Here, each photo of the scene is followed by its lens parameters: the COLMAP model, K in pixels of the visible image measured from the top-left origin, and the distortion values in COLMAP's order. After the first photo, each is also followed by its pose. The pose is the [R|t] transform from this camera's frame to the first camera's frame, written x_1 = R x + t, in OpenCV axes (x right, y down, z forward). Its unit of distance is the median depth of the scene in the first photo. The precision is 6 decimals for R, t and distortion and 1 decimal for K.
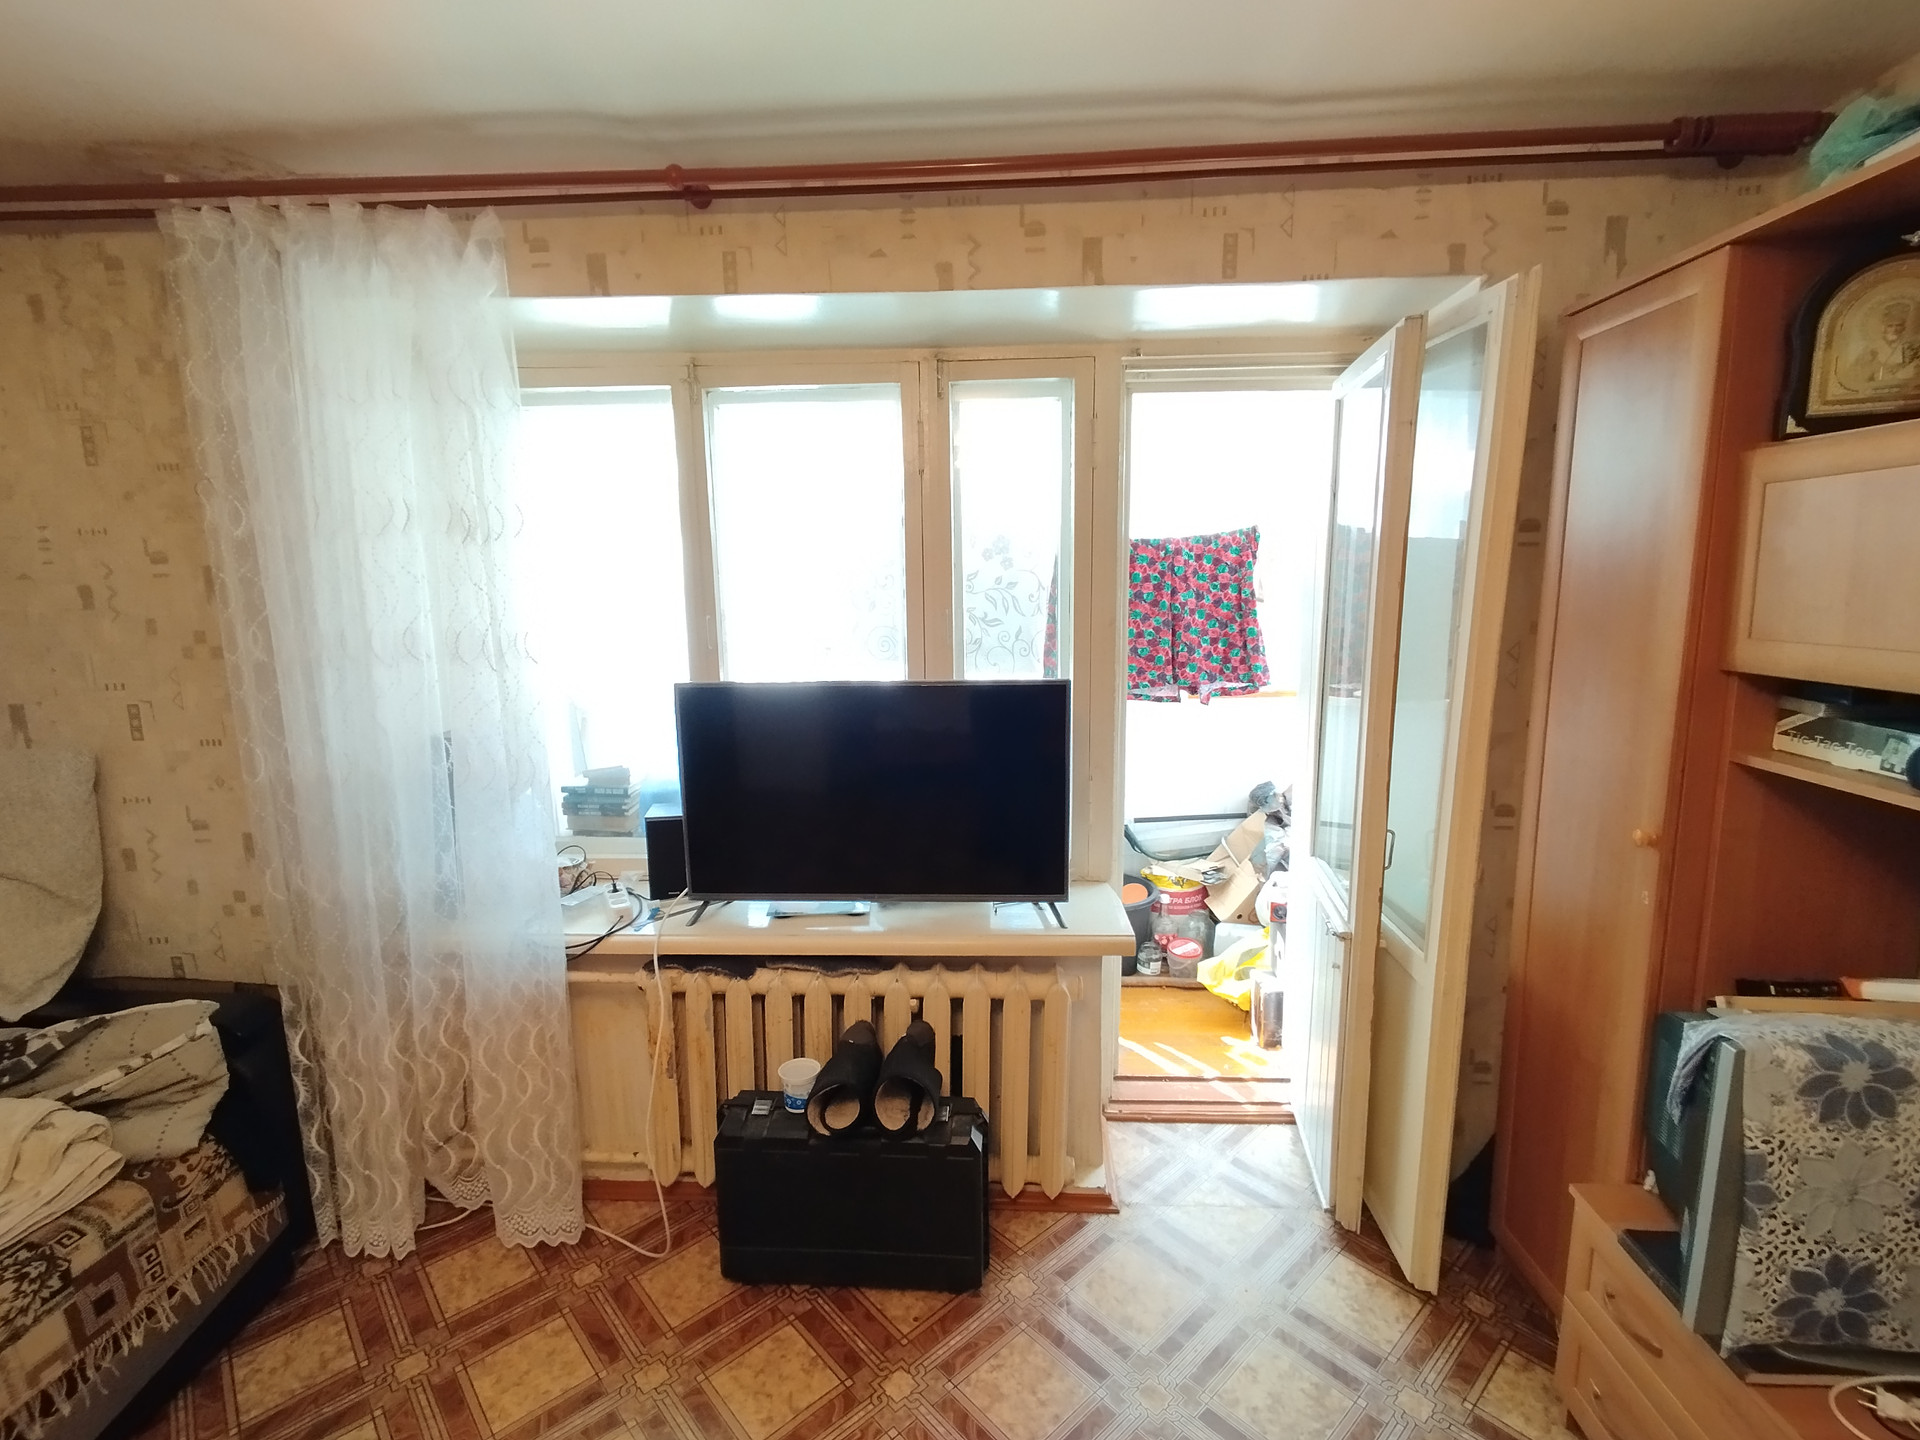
lens RADIAL K [[884.1, 0, 960.0], [0, 884.1, 720.0], [0, 0, 1]] dist [0.002581, -0.000931]
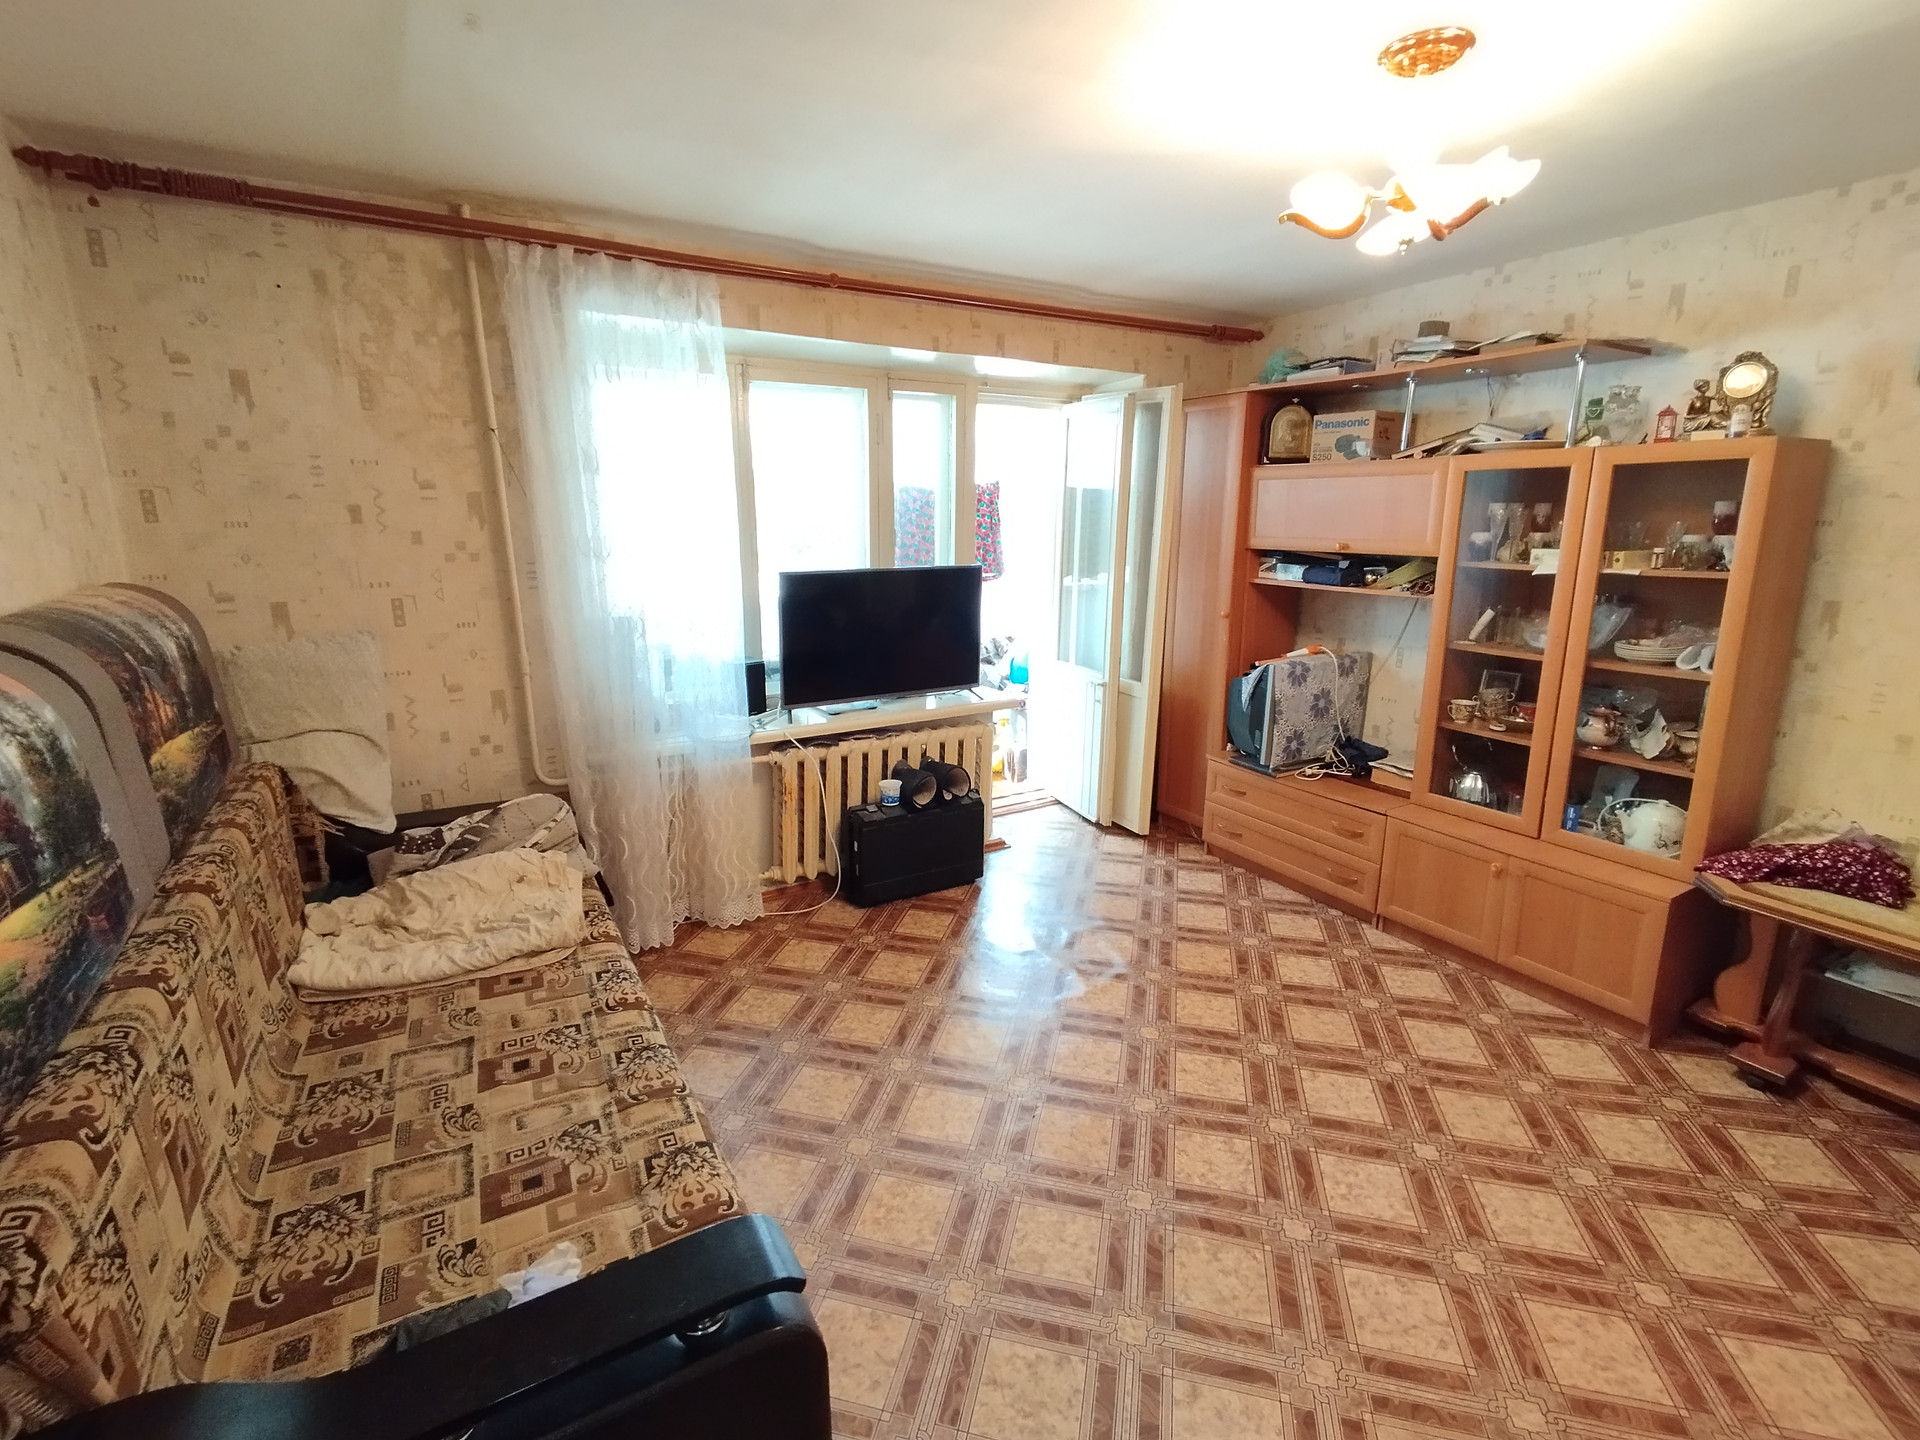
lens RADIAL K [[884.1, 0, 960.0], [0, 884.1, 720.0], [0, 0, 1]] dist [0.002581, -0.000931]
pose [[0.826811, -0.116762, 0.550228, -0.979384], [0.075546, 0.992406, 0.097075, 0.095302], [-0.557384, -0.038696, 0.829353, -0.539087]]
